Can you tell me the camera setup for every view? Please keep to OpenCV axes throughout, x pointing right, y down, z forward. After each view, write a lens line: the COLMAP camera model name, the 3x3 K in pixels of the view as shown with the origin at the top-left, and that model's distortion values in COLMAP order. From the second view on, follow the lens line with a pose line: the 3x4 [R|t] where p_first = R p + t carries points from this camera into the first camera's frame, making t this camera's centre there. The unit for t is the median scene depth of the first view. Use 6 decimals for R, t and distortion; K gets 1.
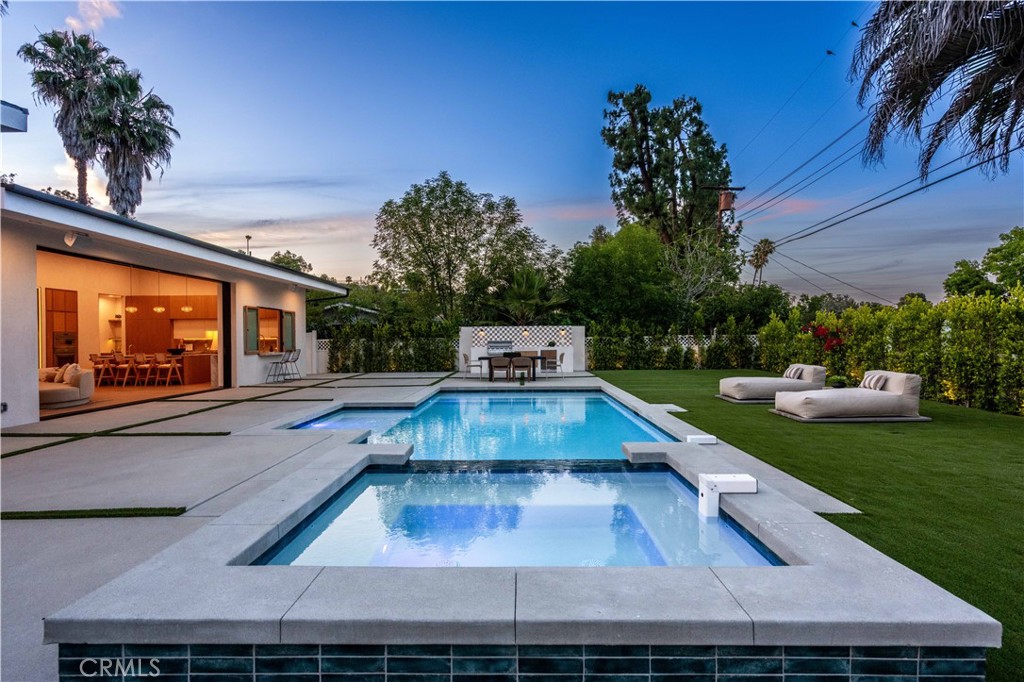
lens RADIAL K [[467.5, 0, 512.0], [0, 467.5, 341.0], [0, 0, 1]] dist [-0.062938, 0.023573]
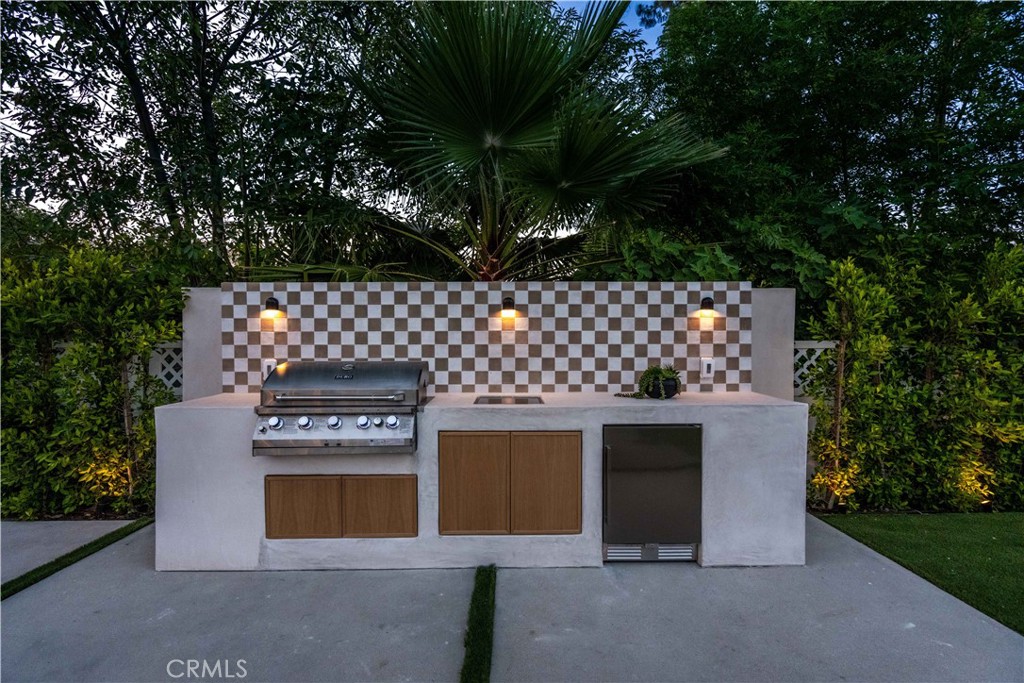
lens RADIAL K [[467.5, 0, 512.0], [0, 467.5, 341.5], [0, 0, 1]] dist [-0.062938, 0.023573]
pose [[0.999578, 0.006623, 0.028278, 0.024817], [-0.006626, 0.999978, 0.000045, -0.008198], [-0.028277, -0.000233, 0.999600, 0.811073]]
